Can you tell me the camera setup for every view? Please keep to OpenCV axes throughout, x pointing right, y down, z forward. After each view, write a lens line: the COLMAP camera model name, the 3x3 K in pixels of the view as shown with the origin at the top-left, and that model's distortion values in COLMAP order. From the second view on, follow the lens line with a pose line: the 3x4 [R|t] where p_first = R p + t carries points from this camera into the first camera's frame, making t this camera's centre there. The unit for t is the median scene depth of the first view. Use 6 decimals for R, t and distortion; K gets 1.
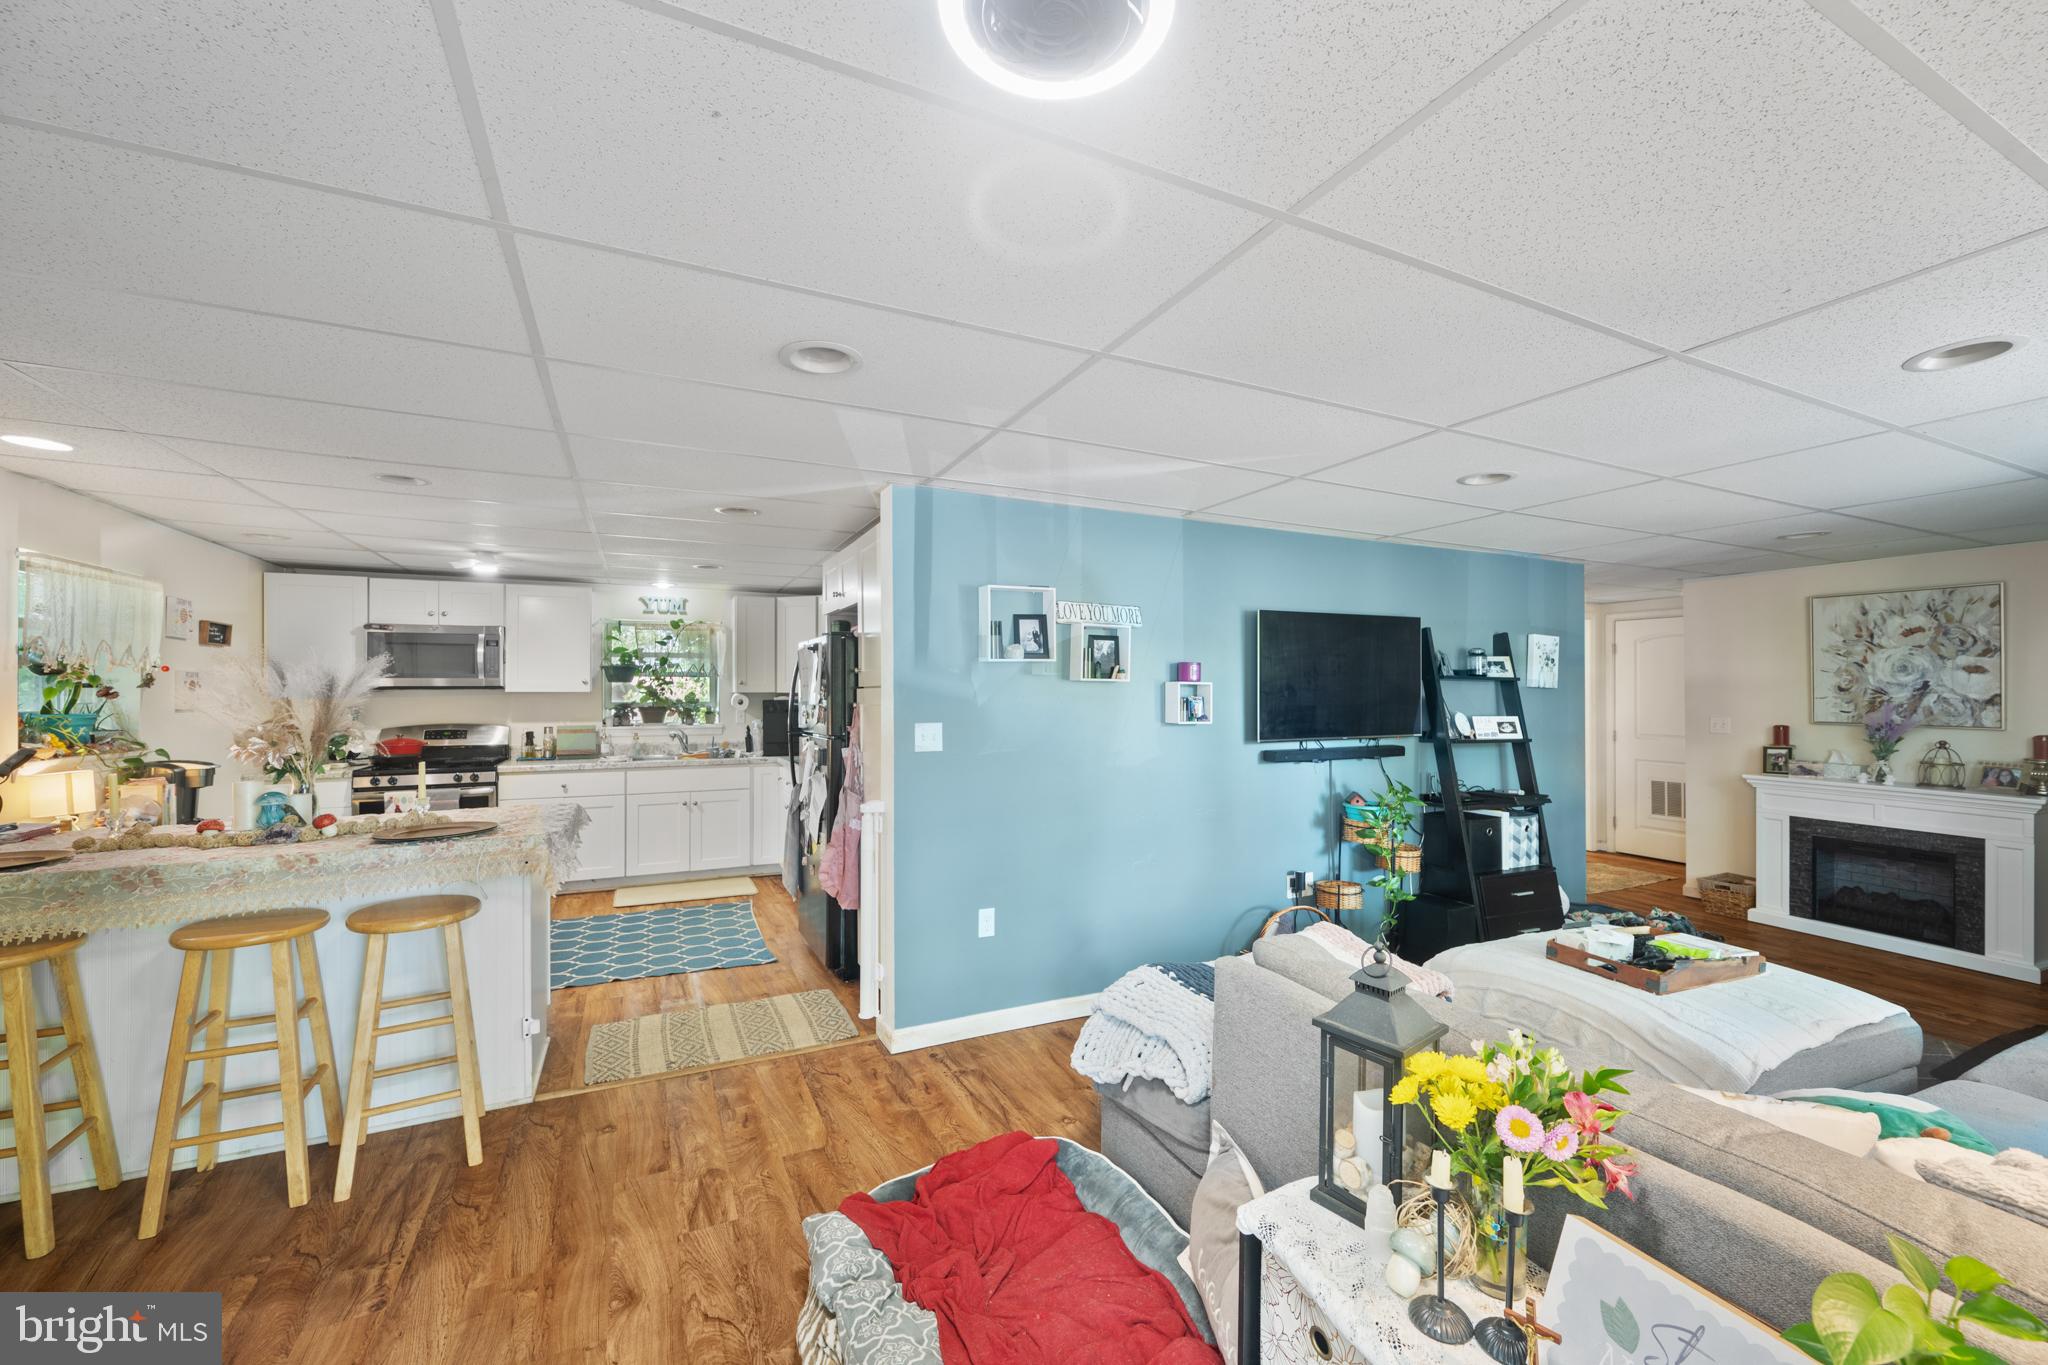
lens RADIAL K [[808.8, 0, 1024.0], [0, 808.8, 682.5], [0, 0, 1]] dist [0.001448, 0.000127]
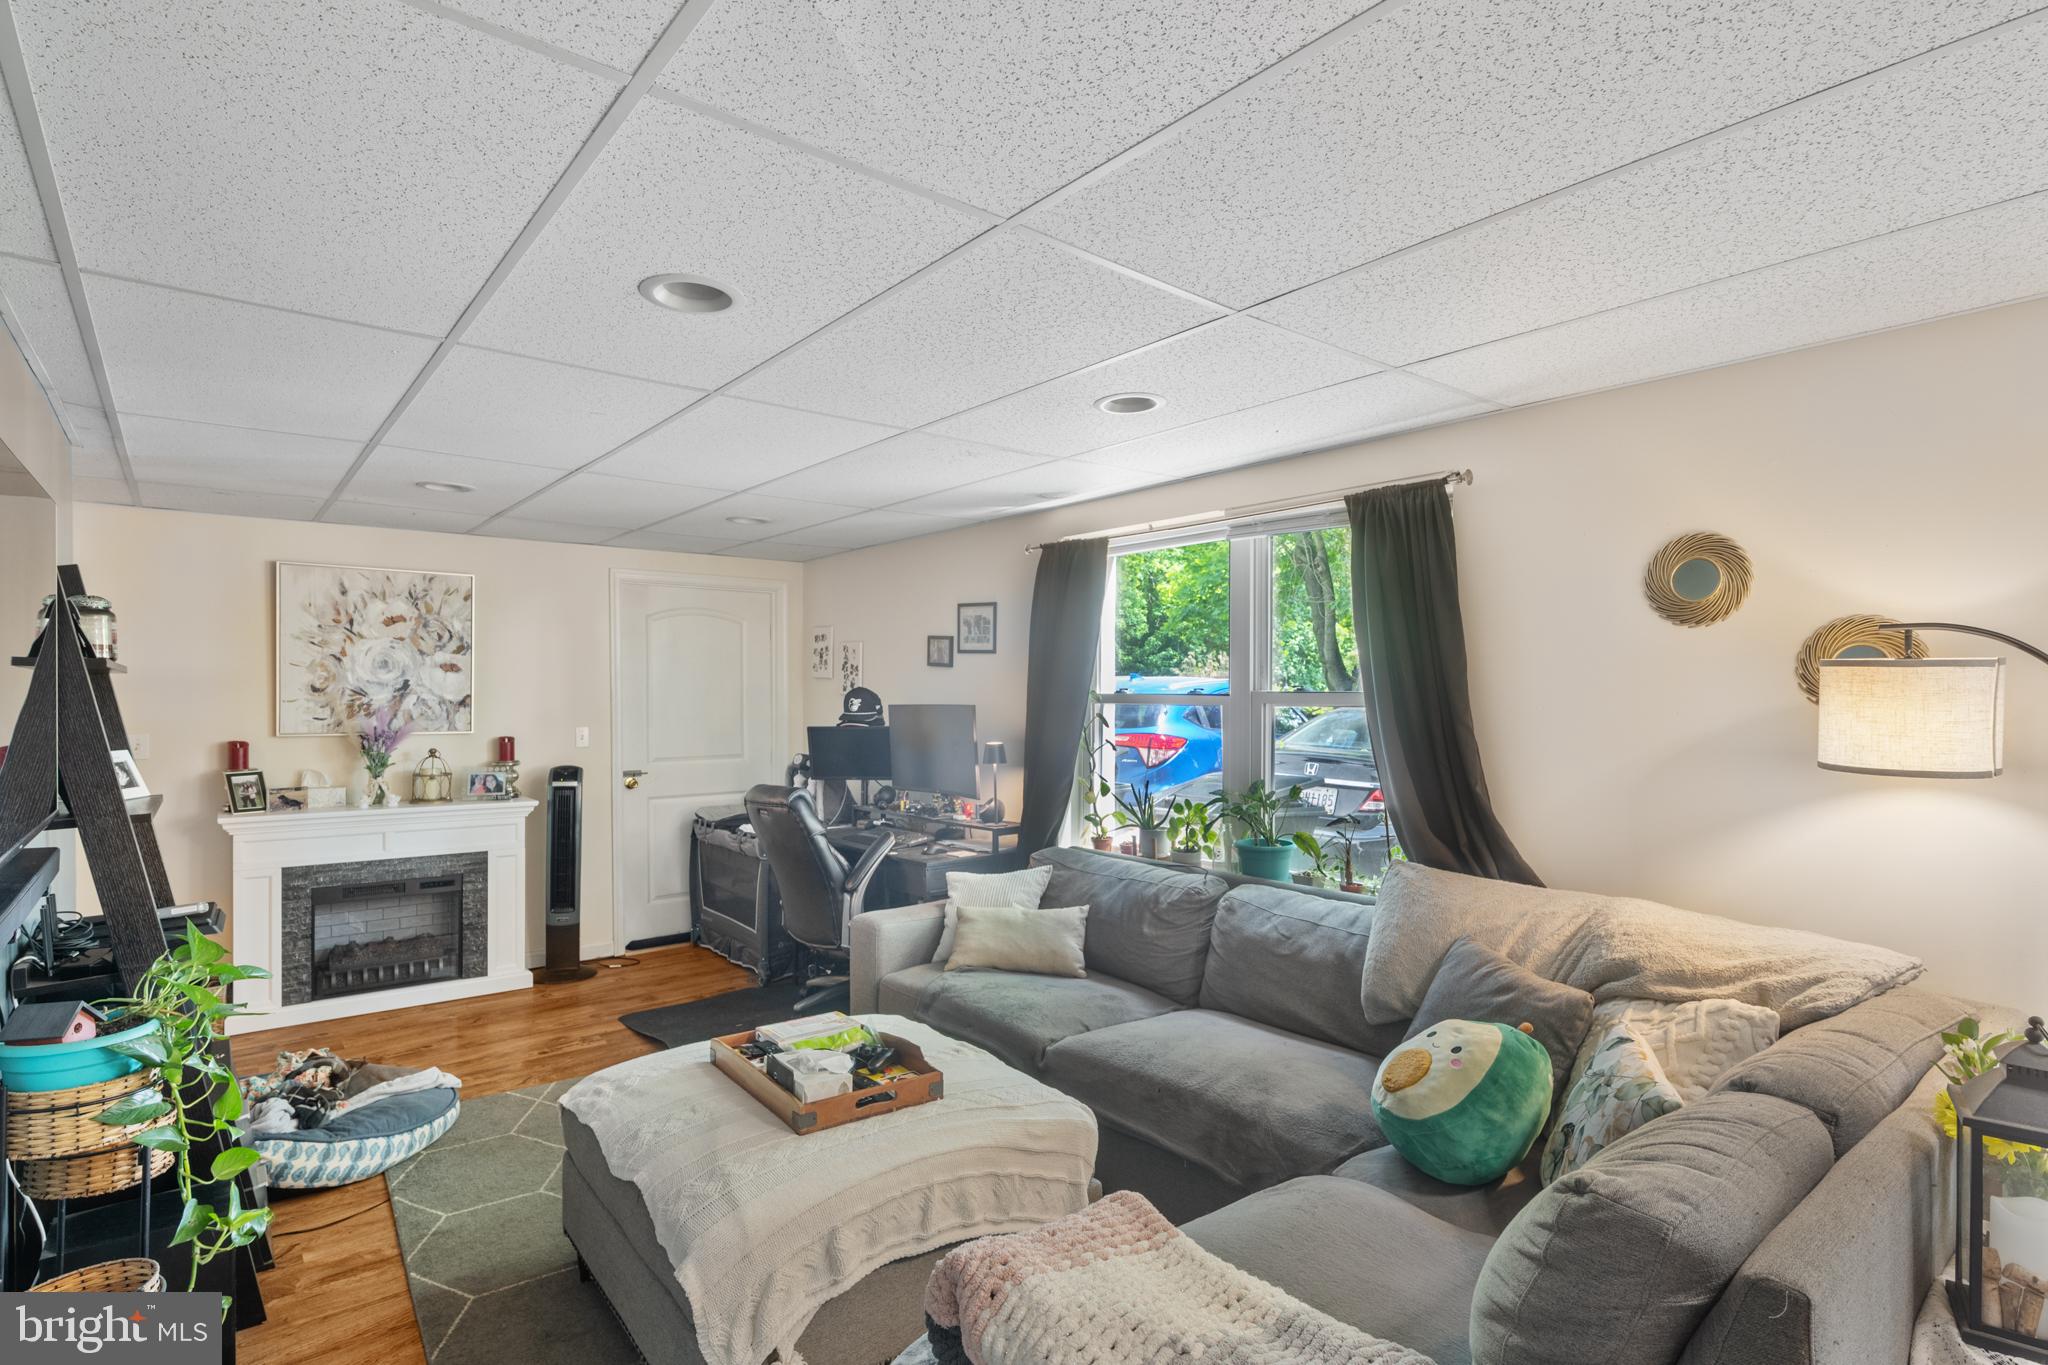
lens RADIAL K [[1009.6, 0, 1038.0], [0, 1009.6, 698.3], [0, 0, 1]] dist [0.000947, 0.000620]
pose [[-0.247302, -0.011157, 0.968874, -0.081486], [-0.012533, 0.999887, 0.008315, 0.000483], [-0.968857, -0.010087, -0.247414, 0.619097]]
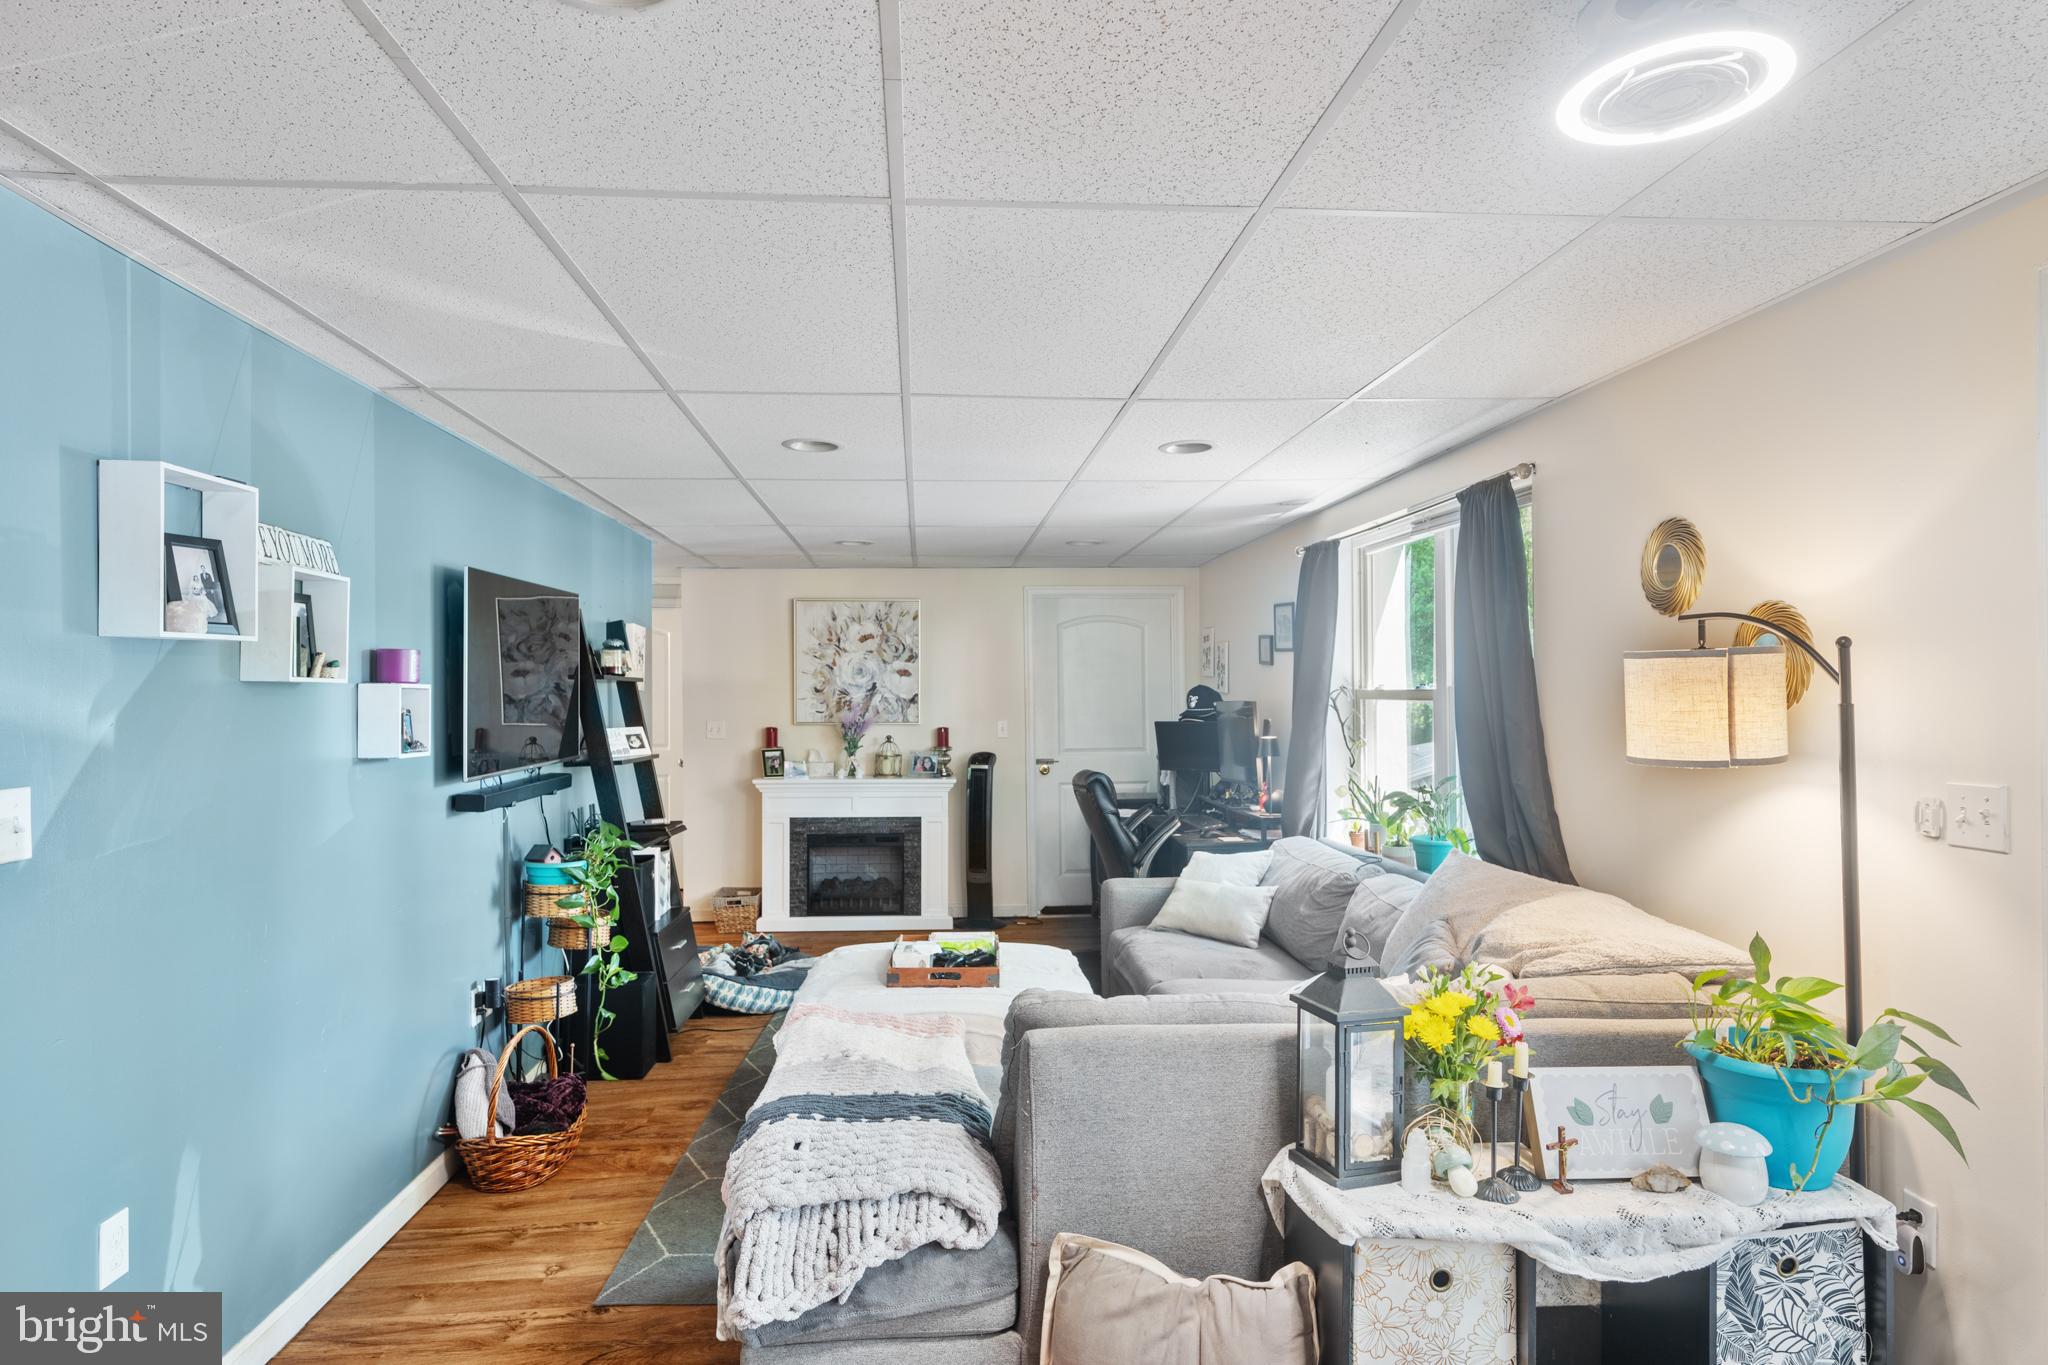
lens RADIAL K [[1176.5, 0, 1024.0], [0, 1176.5, 682.5], [0, 0, 1]] dist [0.029783, -0.000232]
pose [[0.352749, 0.001641, 0.935717, -0.332600], [-0.003527, 0.999994, -0.000424, -0.002196], [-0.935711, -0.003150, 0.352752, 0.234803]]
